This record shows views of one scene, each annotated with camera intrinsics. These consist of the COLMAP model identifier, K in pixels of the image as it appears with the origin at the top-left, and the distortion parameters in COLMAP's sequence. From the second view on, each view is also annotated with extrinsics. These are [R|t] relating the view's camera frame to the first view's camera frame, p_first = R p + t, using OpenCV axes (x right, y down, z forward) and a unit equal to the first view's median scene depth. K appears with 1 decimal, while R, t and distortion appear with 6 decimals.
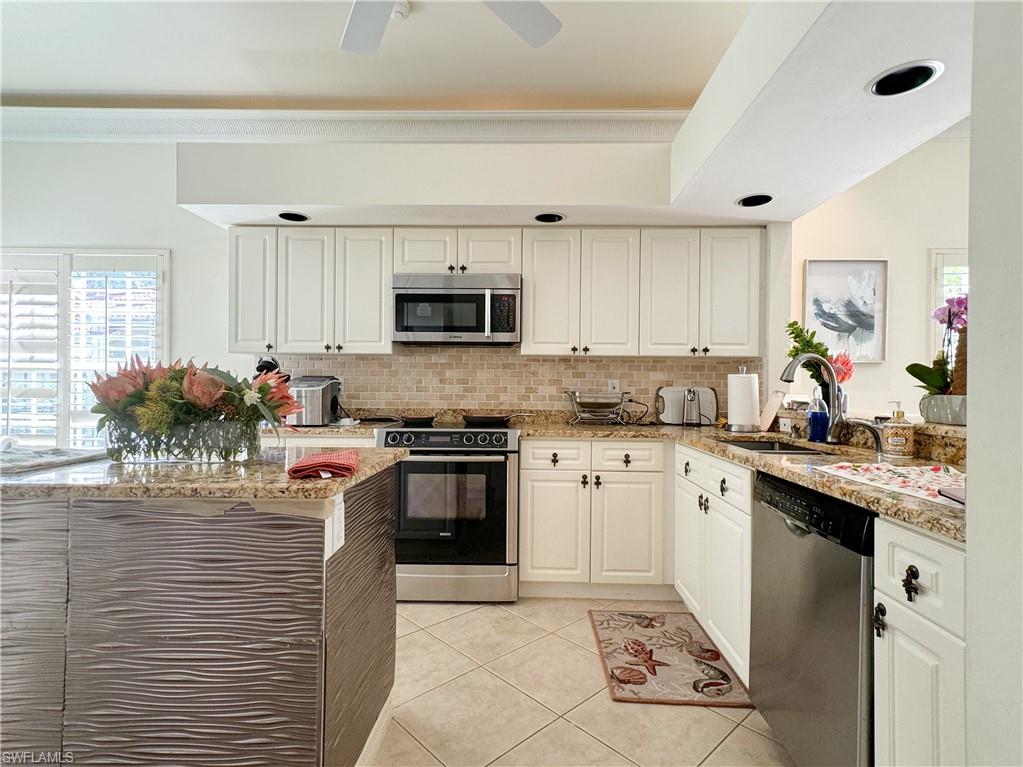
lens RADIAL K [[510.4, 0, 511.4], [0, 510.4, 385.0], [0, 0, 1]] dist [0.002623, 0.000217]
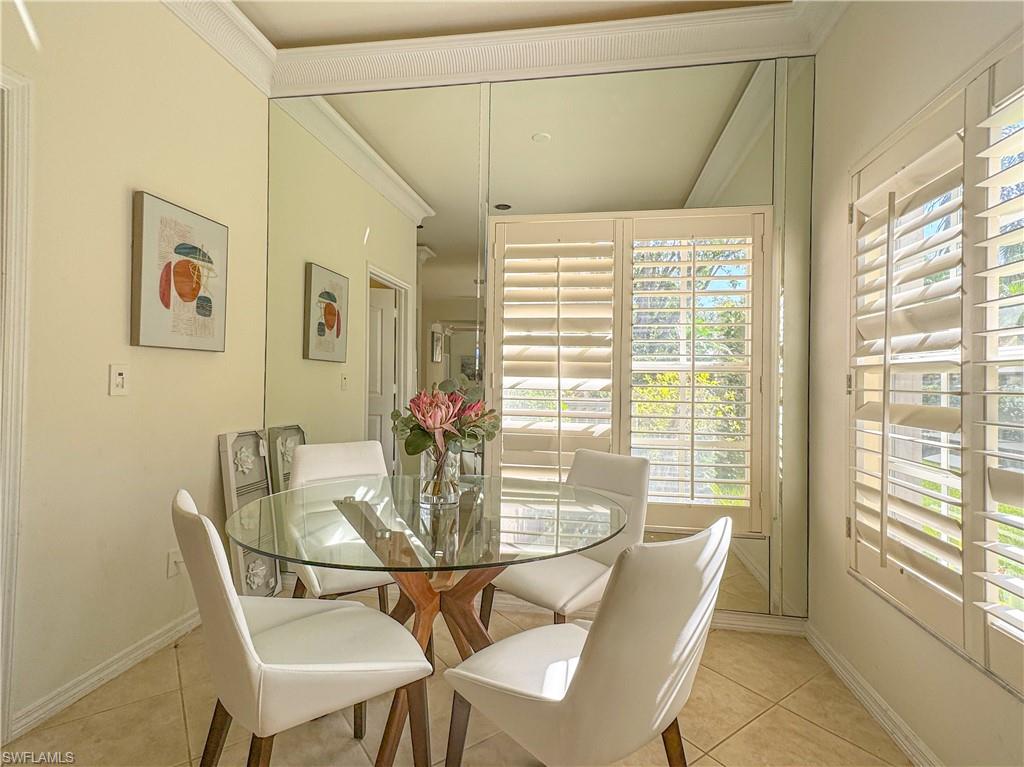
lens RADIAL K [[489.6, 0, 506.6], [0, 489.6, 379.0], [0, 0, 1]] dist [0.001111, 0.000606]
pose [[-0.118973, -0.016597, -0.992759, -0.532136], [-0.014582, 0.999782, -0.014967, -0.007824], [0.992790, 0.012695, -0.119189, 0.806529]]
